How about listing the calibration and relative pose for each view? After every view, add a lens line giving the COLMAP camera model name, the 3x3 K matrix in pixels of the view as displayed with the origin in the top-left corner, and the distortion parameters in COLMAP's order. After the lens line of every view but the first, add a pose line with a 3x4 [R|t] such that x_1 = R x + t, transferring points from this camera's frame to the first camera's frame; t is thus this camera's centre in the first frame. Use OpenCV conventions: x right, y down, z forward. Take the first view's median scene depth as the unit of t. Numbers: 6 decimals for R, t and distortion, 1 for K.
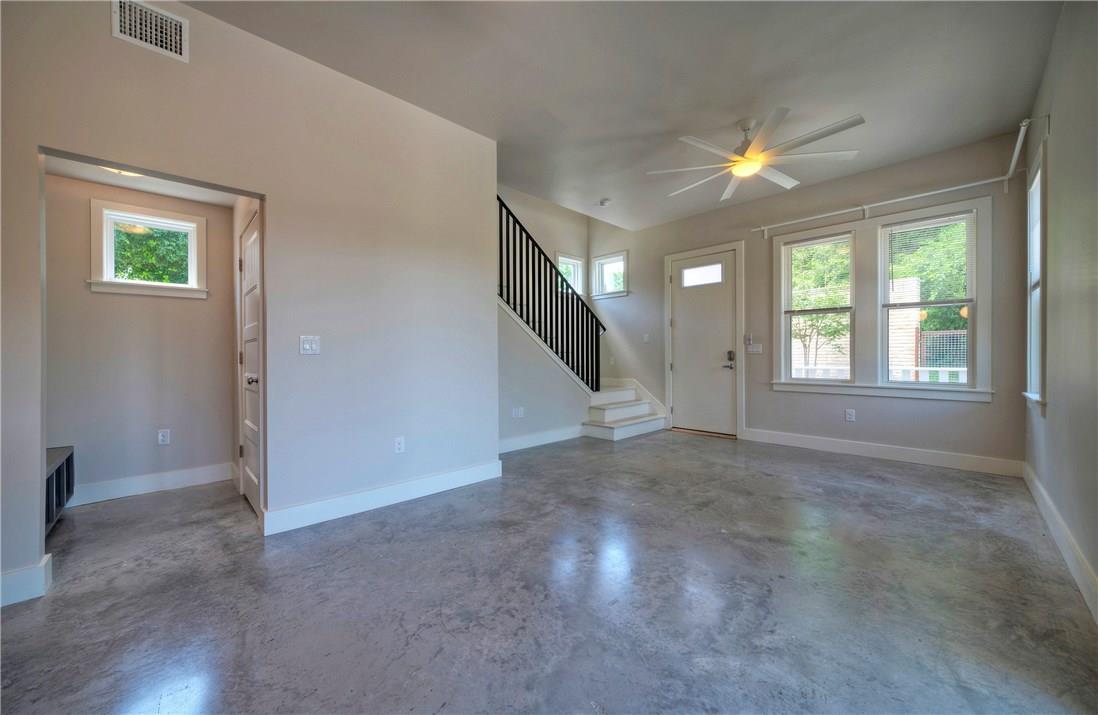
lens RADIAL K [[405.9, 0, 549.0], [0, 405.9, 357.5], [0, 0, 1]] dist [-0.007312, -0.000039]
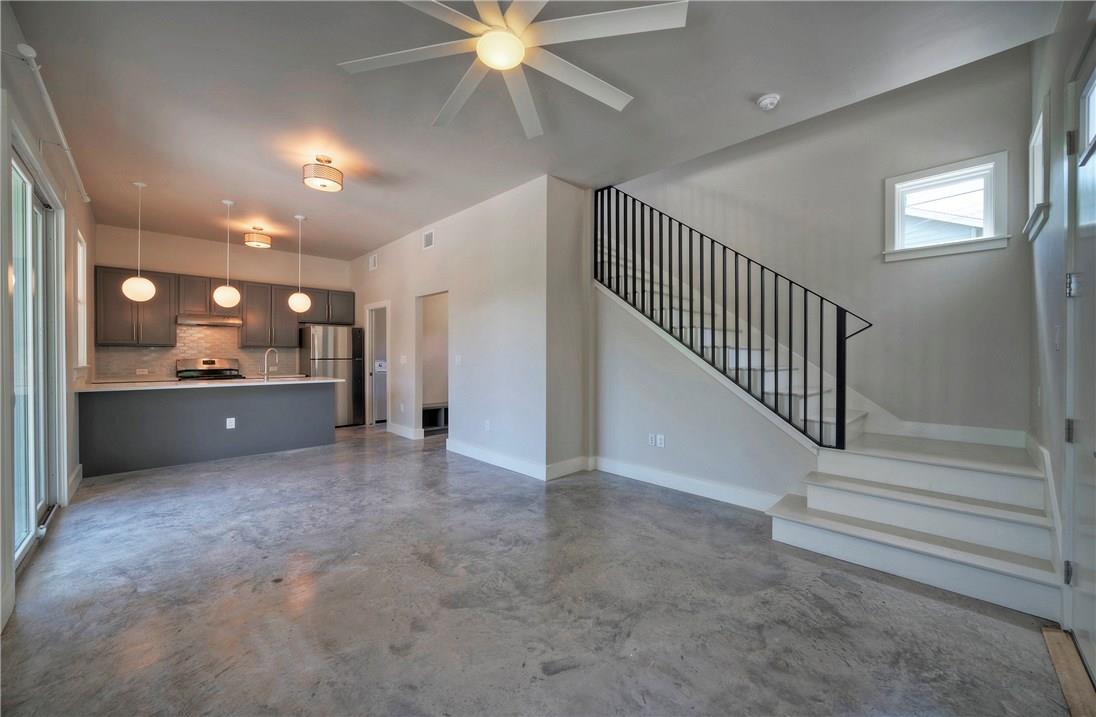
lens RADIAL K [[405.2, 0, 548.0], [0, 405.2, 358.5], [0, 0, 1]] dist [-0.007312, -0.000039]
pose [[0.015016, 0.012420, -0.999810, 1.205579], [-0.004706, 0.999913, 0.012350, -0.067113], [0.999876, 0.004520, 0.015073, 1.217523]]
